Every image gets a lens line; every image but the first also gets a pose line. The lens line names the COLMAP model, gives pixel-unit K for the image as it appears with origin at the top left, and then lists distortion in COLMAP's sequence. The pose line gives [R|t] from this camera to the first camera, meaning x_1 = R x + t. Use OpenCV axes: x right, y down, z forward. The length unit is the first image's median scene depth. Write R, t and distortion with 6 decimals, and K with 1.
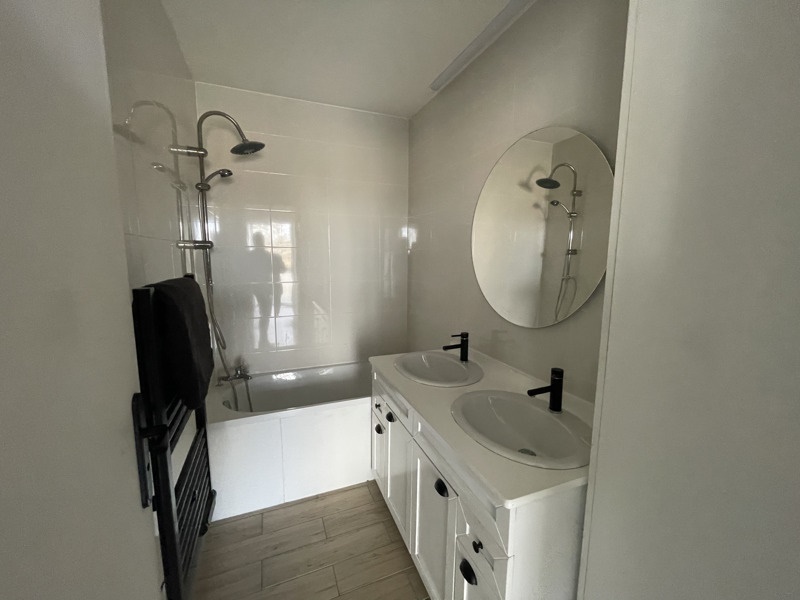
lens RADIAL K [[323.2, 0, 399.0], [0, 323.2, 299.9], [0, 0, 1]] dist [-0.007812, 0.000430]
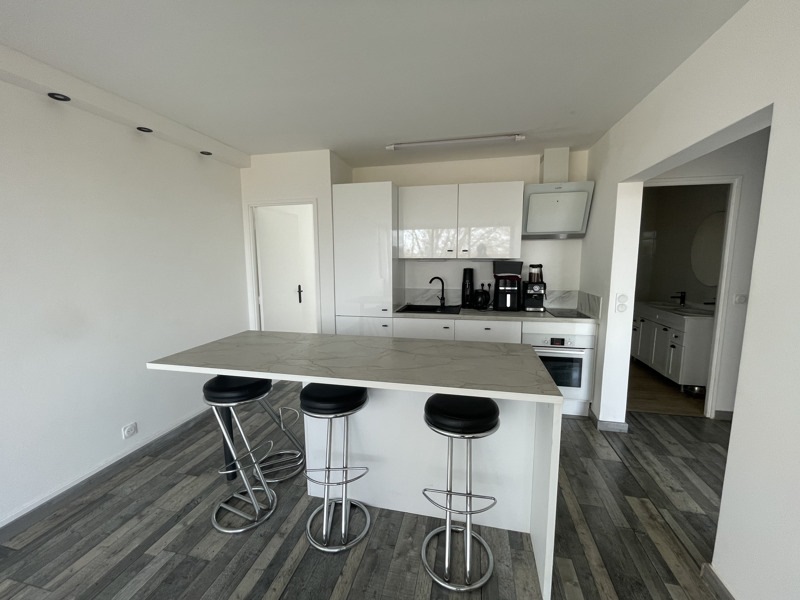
lens RADIAL K [[323.2, 0, 401.5], [0, 323.2, 300.5], [0, 0, 1]] dist [-0.007812, 0.000430]
pose [[0.817486, 0.053304, -0.573476, -0.172916], [-0.057117, 0.998303, 0.011371, 0.316928], [0.573109, 0.023459, 0.819143, -2.690247]]
